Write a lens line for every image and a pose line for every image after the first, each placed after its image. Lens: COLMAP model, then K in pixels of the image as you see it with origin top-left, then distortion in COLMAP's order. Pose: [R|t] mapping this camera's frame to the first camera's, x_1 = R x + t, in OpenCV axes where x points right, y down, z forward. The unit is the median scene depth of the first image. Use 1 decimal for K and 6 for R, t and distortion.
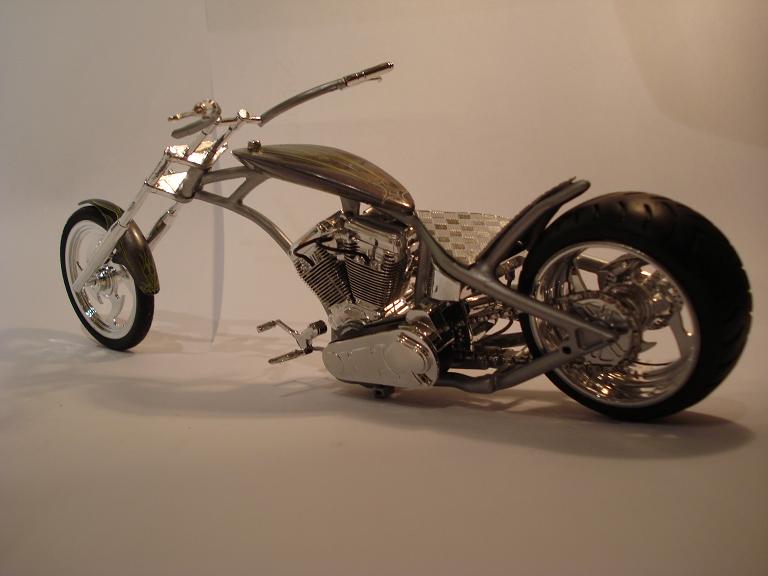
lens RADIAL K [[811.5, 0, 384.0], [0, 811.5, 288.0], [0, 0, 1]] dist [-0.007773, -0.010458]
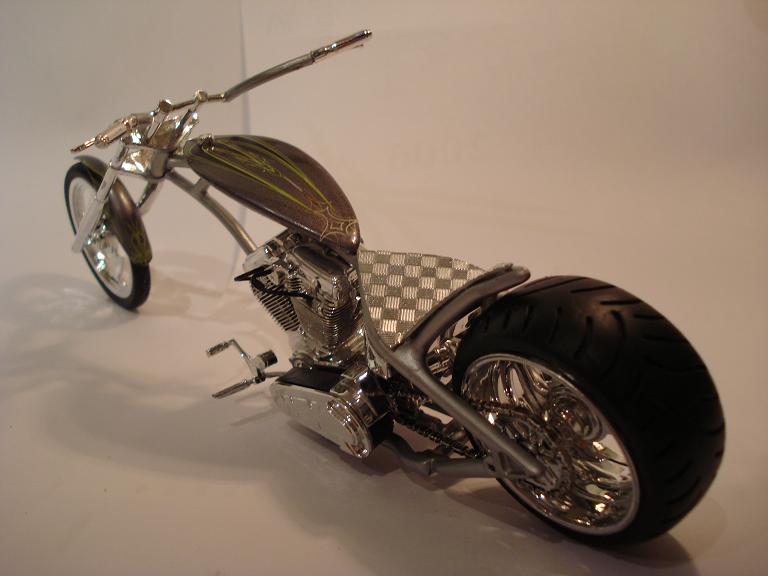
lens RADIAL K [[811.5, 0, 384.0], [0, 811.5, 288.0], [0, 0, 1]] dist [-0.007773, -0.010458]
pose [[0.987986, 0.038301, -0.149720, 0.174984], [-0.006619, 0.978400, 0.206614, -0.209711], [0.154400, -0.203141, 0.966899, 0.153126]]
